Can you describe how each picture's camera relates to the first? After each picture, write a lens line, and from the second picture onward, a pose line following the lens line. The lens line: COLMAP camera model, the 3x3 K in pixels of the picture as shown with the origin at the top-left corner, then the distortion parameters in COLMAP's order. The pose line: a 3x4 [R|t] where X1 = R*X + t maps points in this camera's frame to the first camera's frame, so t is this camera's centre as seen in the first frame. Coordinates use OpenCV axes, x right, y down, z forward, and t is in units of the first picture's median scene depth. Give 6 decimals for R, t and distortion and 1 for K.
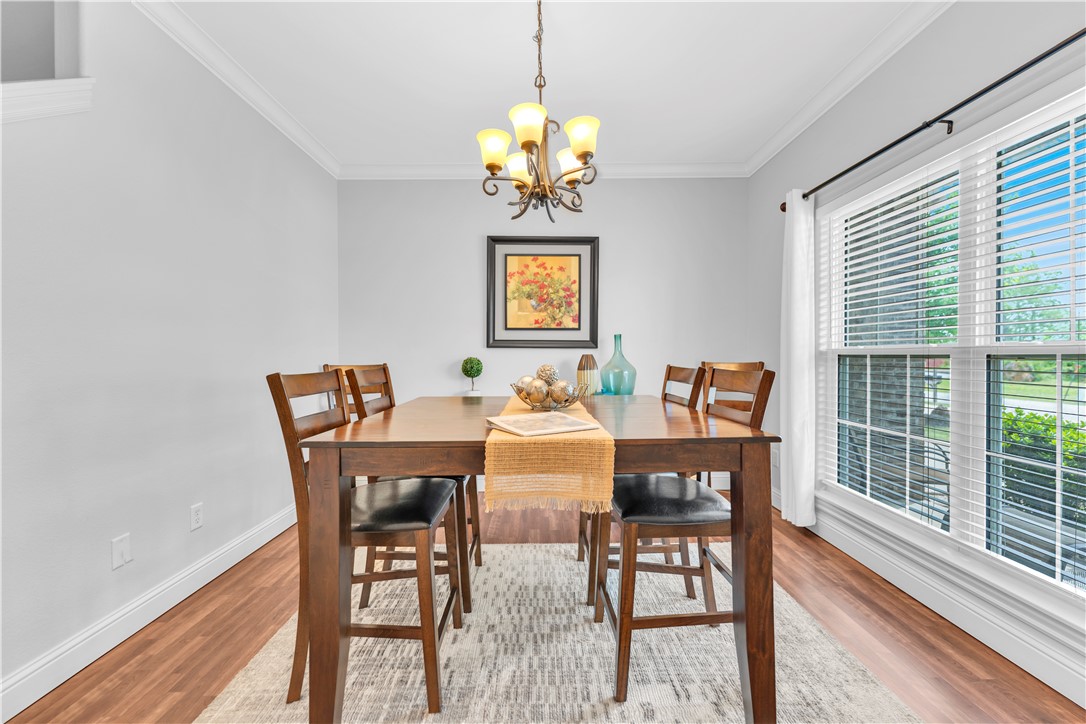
lens RADIAL K [[443.7, 0, 545.1], [0, 443.7, 355.3], [0, 0, 1]] dist [0.015570, 0.000178]
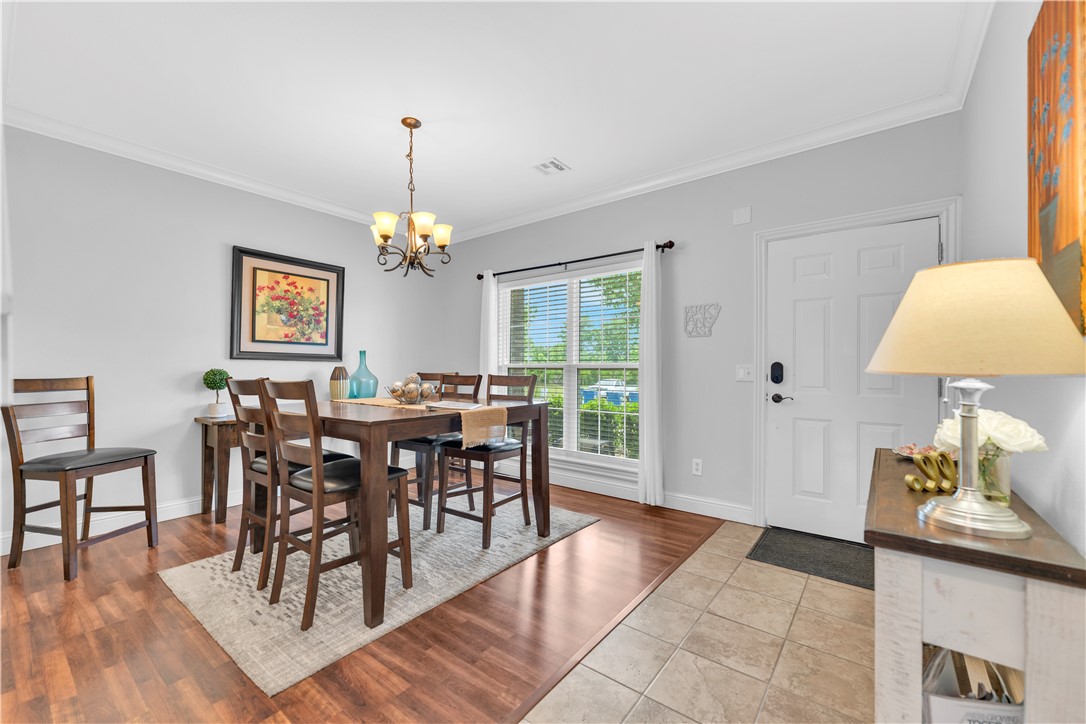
lens RADIAL K [[443.7, 0, 539.7], [0, 443.7, 364.7], [0, 0, 1]] dist [0.015570, 0.000178]
pose [[0.622731, 0.008069, 0.782395, -0.480273], [-0.004539, 0.999967, -0.006700, -0.001508], [-0.782423, 0.000621, 0.622747, -0.146326]]
